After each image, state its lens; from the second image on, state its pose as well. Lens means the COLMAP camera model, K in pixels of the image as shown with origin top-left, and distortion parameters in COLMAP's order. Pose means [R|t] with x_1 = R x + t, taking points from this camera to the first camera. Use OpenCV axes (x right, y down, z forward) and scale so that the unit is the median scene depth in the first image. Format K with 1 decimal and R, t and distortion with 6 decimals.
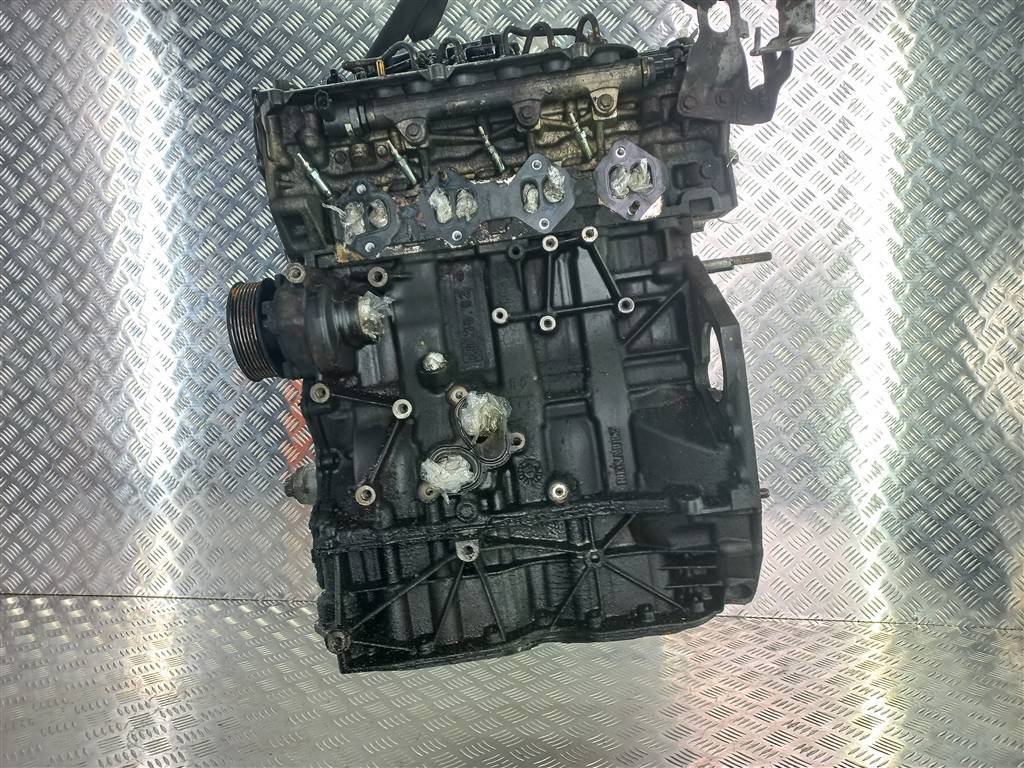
lens RADIAL K [[746.3, 0, 514.5], [0, 746.3, 388.2], [0, 0, 1]] dist [0.043404, 0.026183]
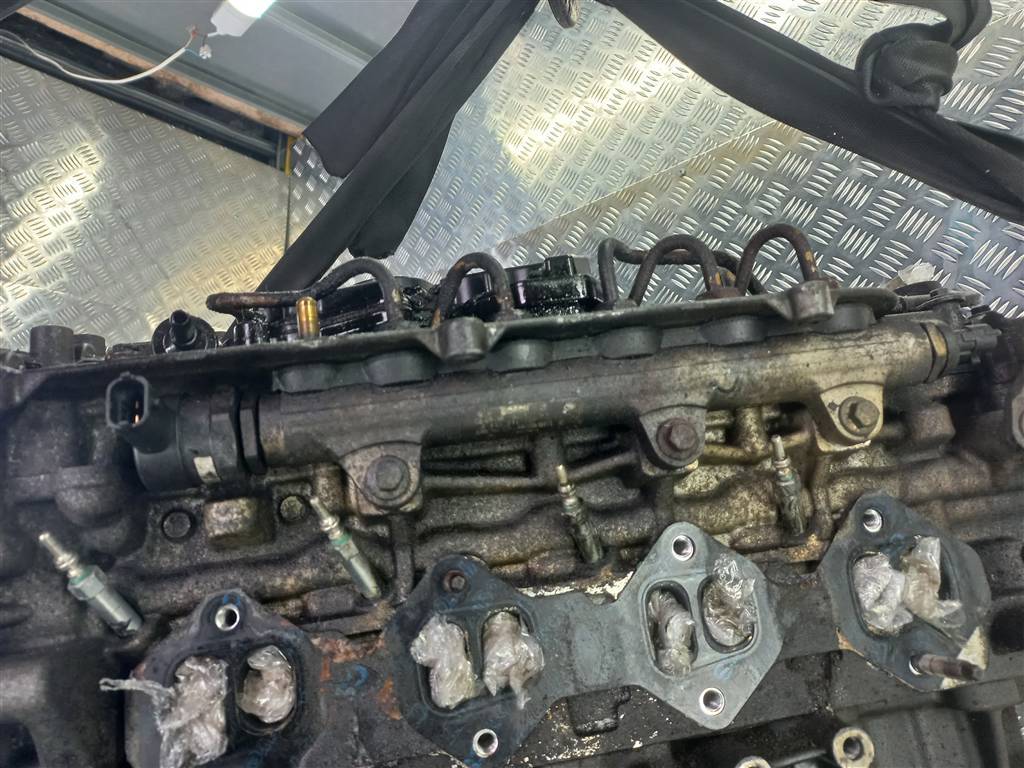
lens RADIAL K [[746.3, 0, 512.7], [0, 746.3, 381.3], [0, 0, 1]] dist [0.043404, 0.026183]
pose [[0.987779, 0.025760, 0.153718, -0.126247], [0.018651, 0.959626, -0.280662, -0.271543], [-0.154742, 0.280099, 0.947417, 0.599796]]
